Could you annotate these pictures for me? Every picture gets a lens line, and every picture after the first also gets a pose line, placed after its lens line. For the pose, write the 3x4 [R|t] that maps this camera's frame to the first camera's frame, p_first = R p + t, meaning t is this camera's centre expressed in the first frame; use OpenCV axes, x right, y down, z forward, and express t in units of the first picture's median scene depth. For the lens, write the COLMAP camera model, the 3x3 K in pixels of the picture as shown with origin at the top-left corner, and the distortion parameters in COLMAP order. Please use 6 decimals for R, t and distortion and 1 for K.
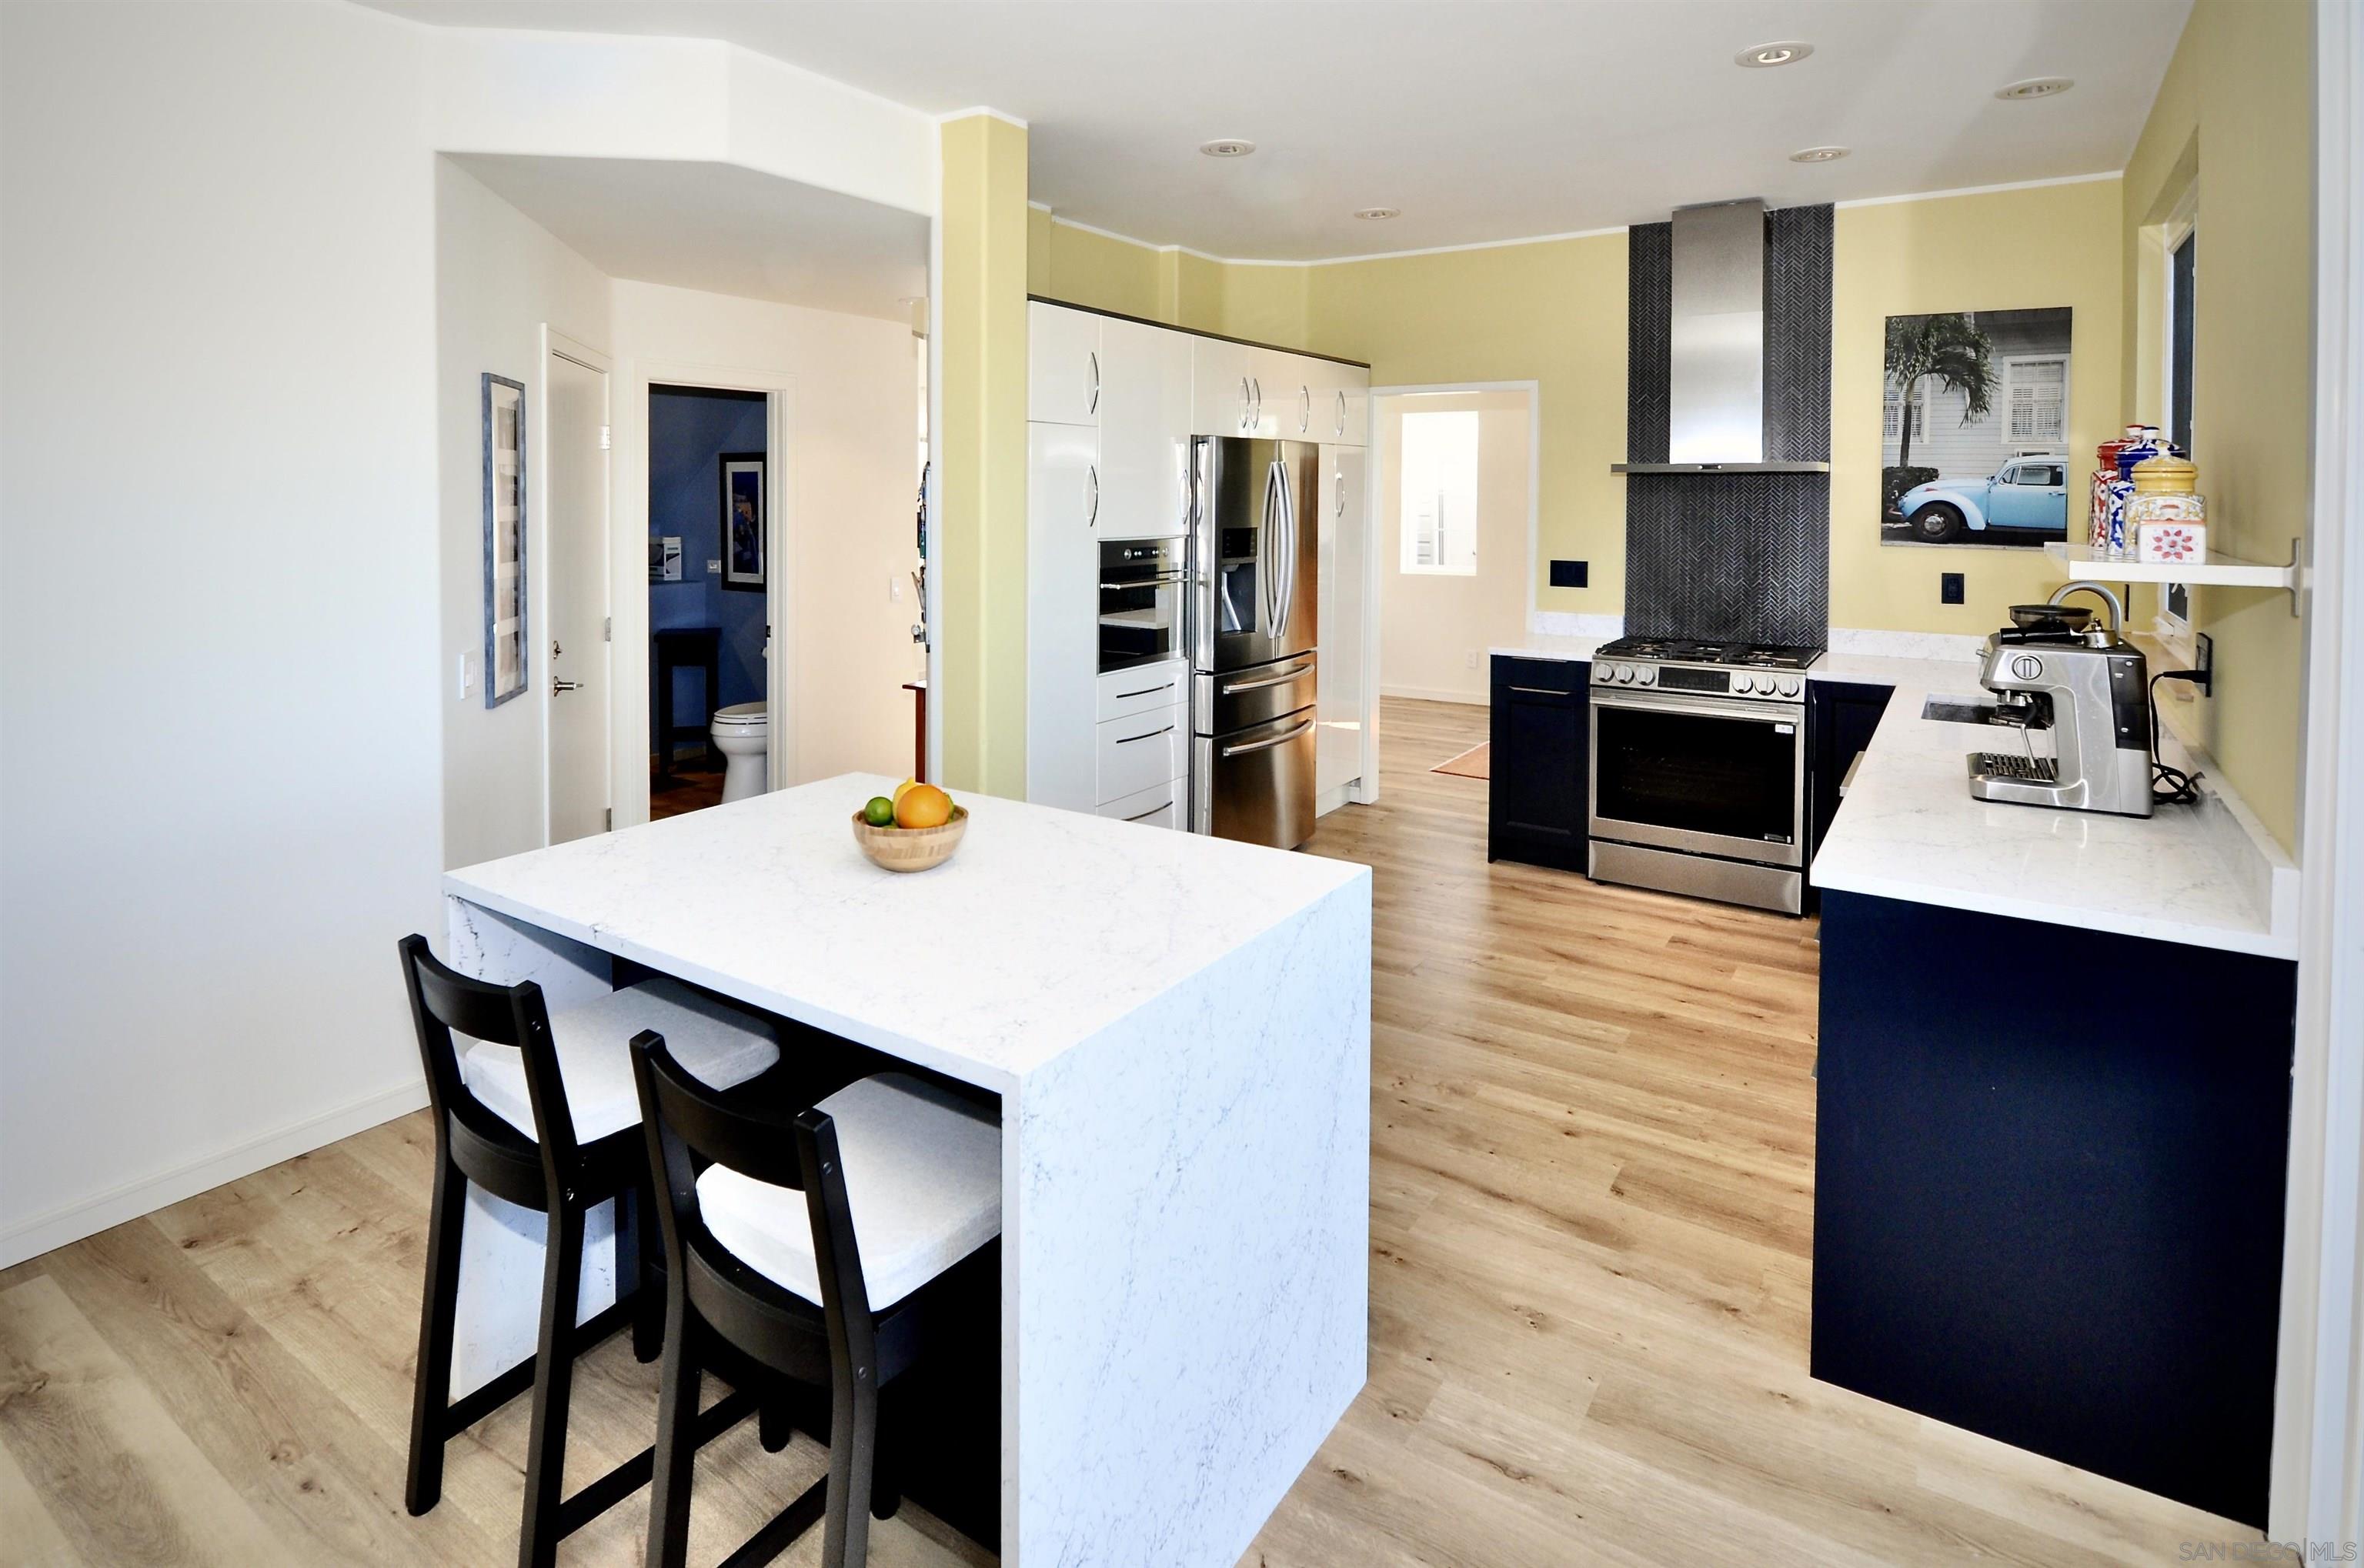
lens RADIAL K [[1246.6, 0, 1153.2], [0, 1246.6, 517.1], [0, 0, 1]] dist [-0.004746, -0.011995]
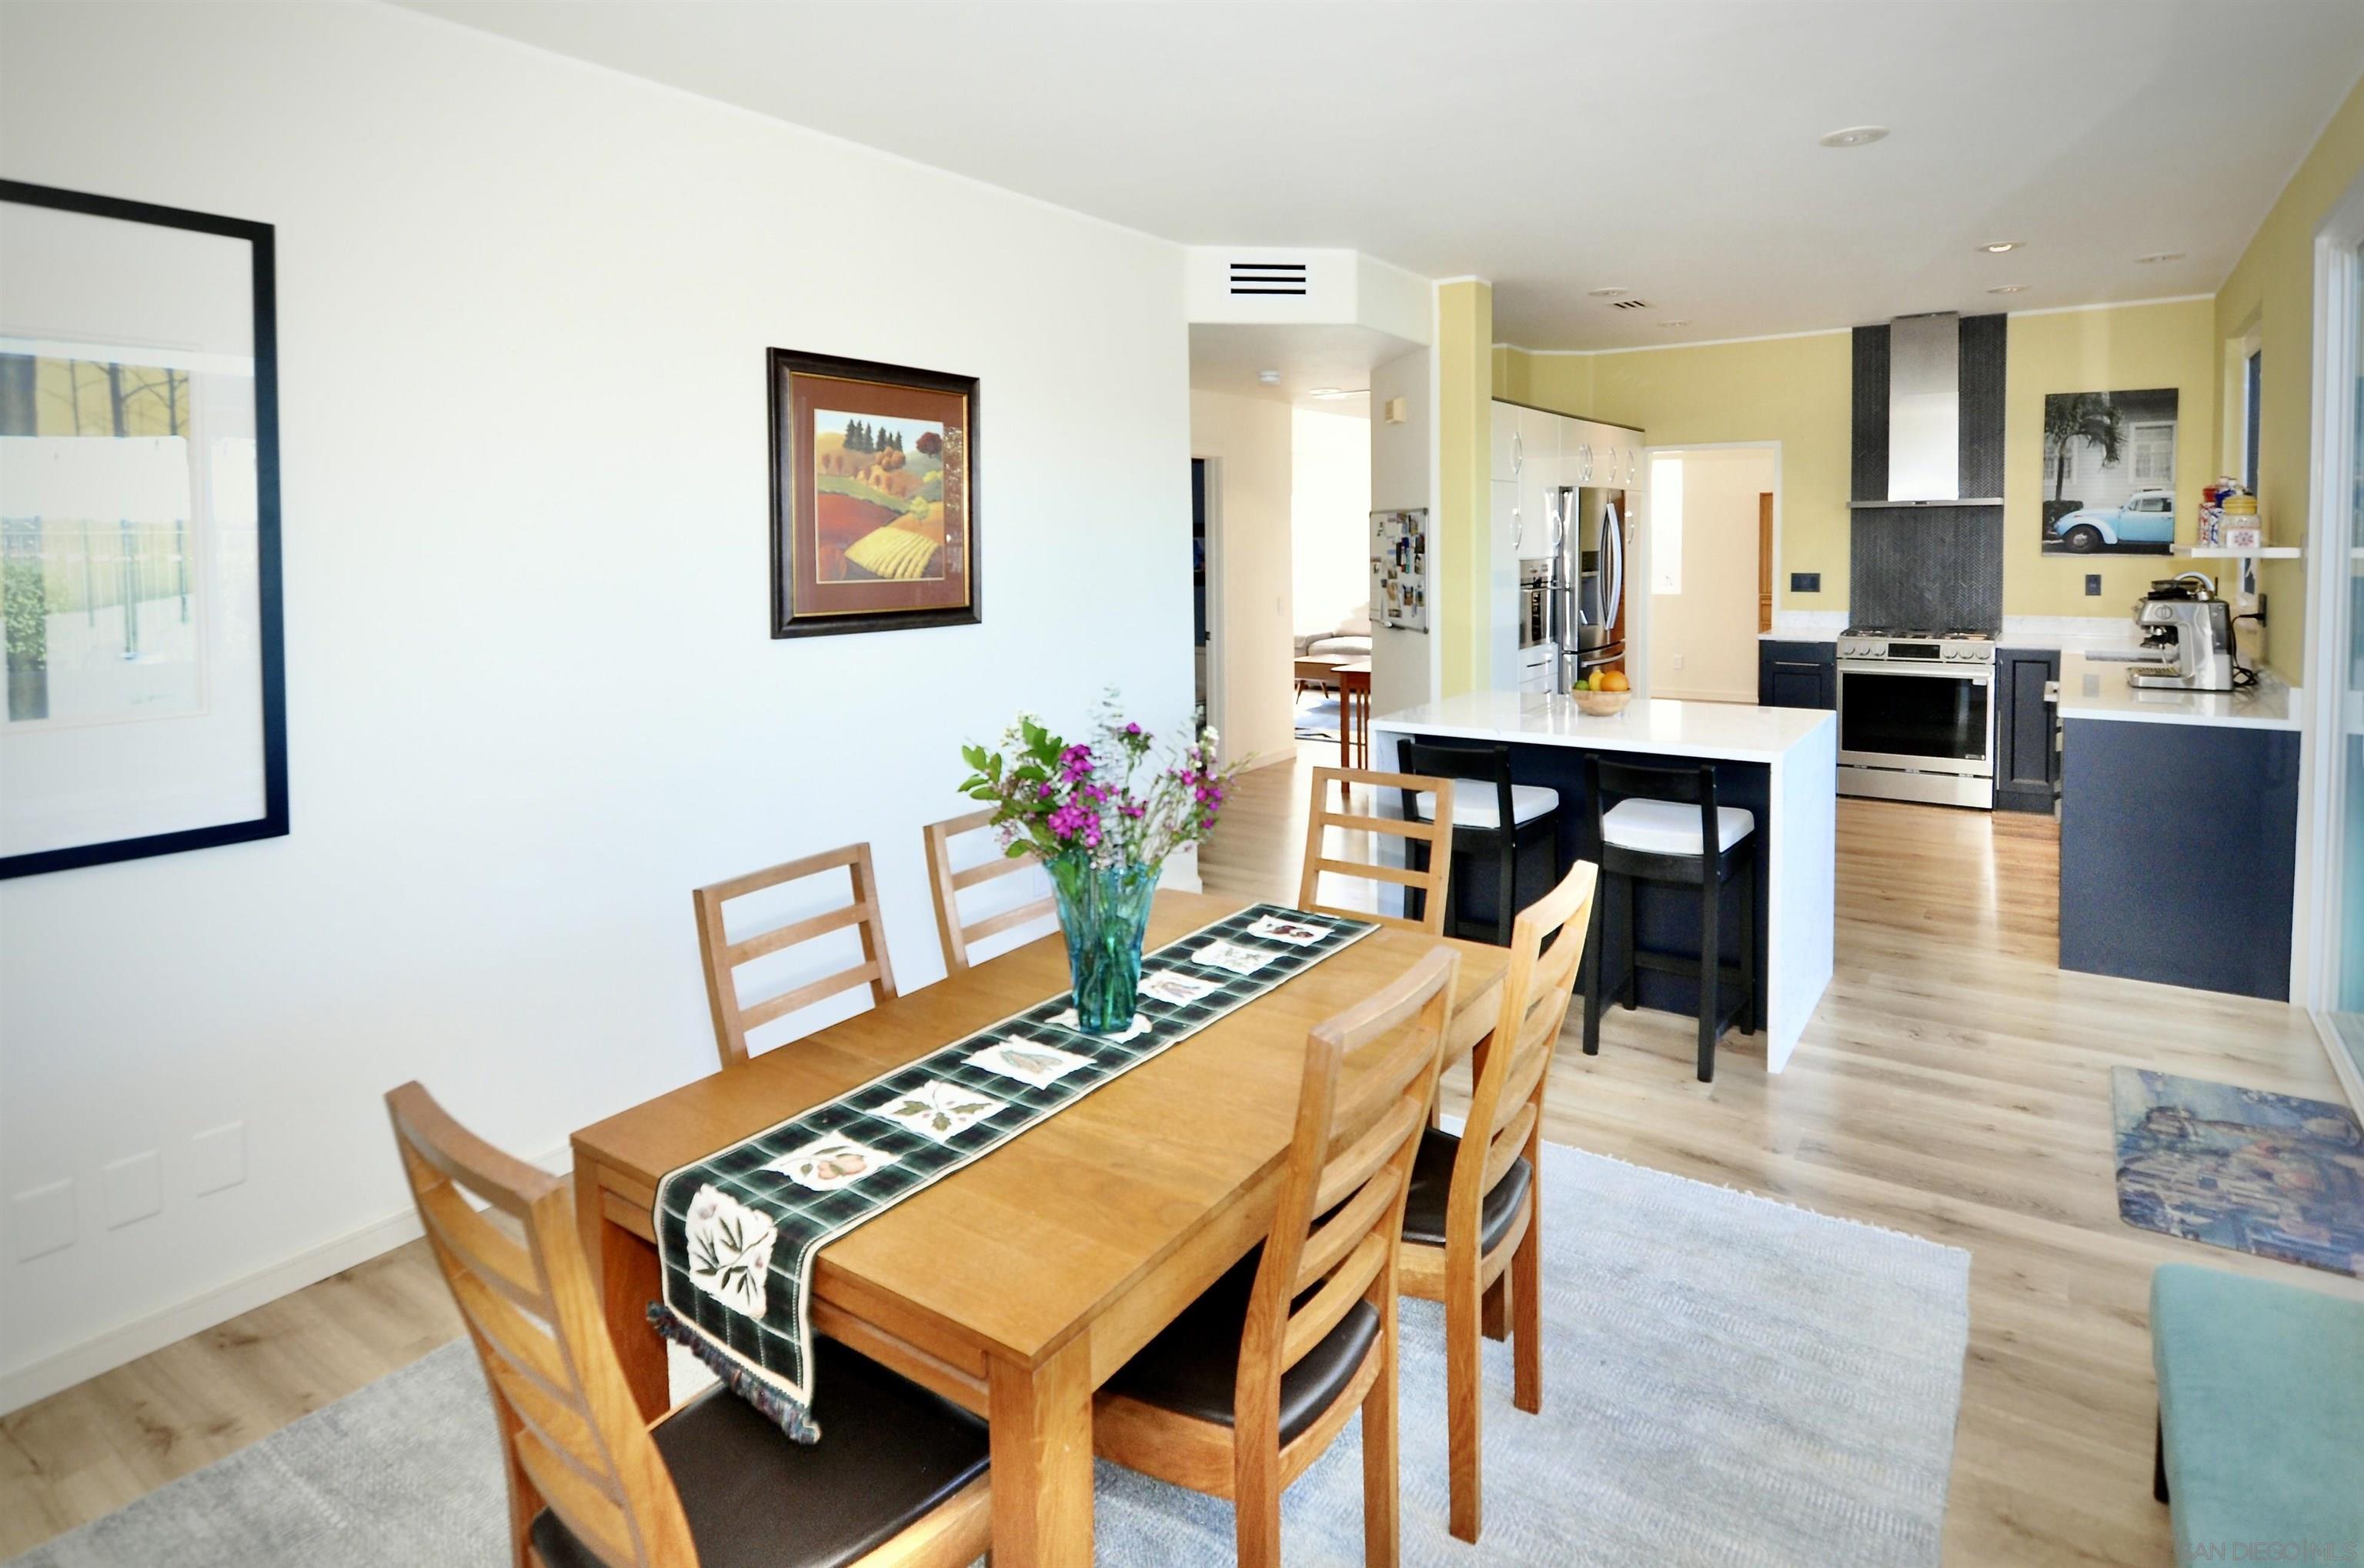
lens RADIAL K [[1246.6, 0, 1219.4], [0, 1246.6, 595.8], [0, 0, 1]] dist [-0.004746, -0.011995]
pose [[0.999844, -0.015865, -0.007720, -0.348490], [0.016083, 0.999450, 0.028999, 0.012020], [0.007255, -0.029119, 0.999550, -0.431626]]
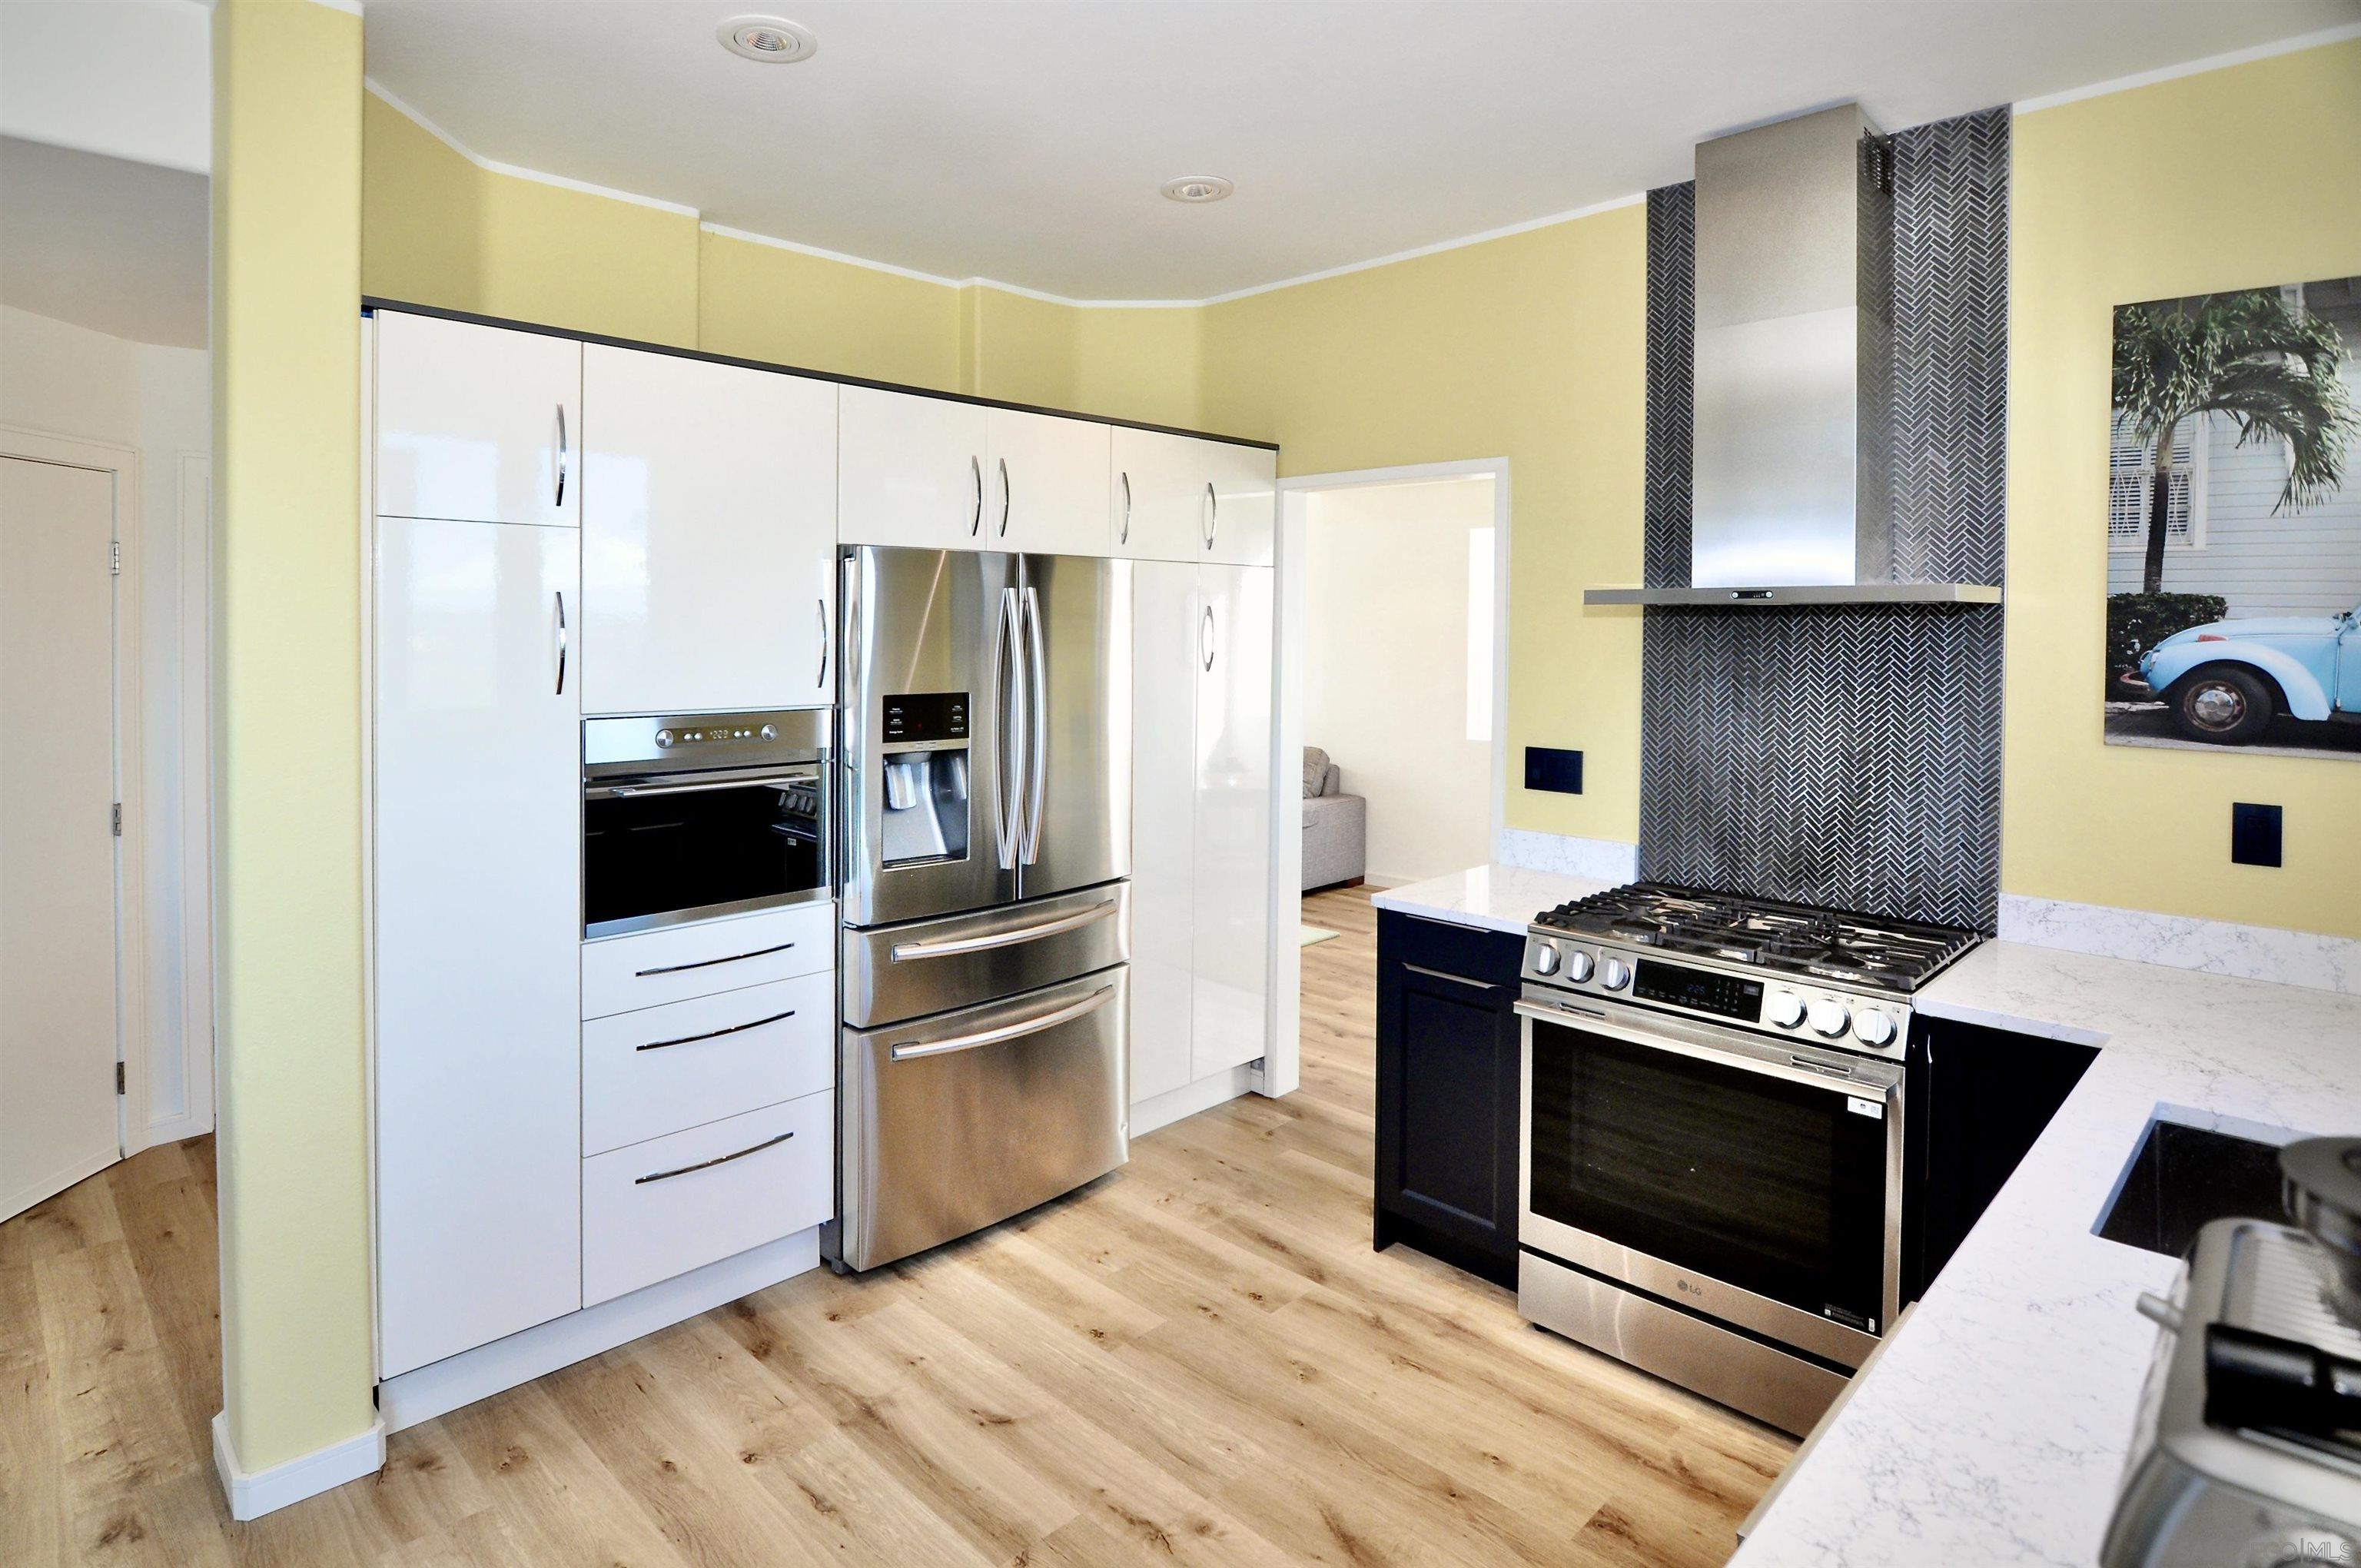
lens RADIAL K [[1245.2, 0, 1129.9], [0, 1245.2, 643.6], [0, 0, 1]] dist [-0.004746, -0.011995]
pose [[0.977676, 0.006114, -0.210031, 0.300001], [-0.007287, 0.999962, -0.004808, -0.014292], [0.209994, 0.006231, 0.977683, 0.414366]]
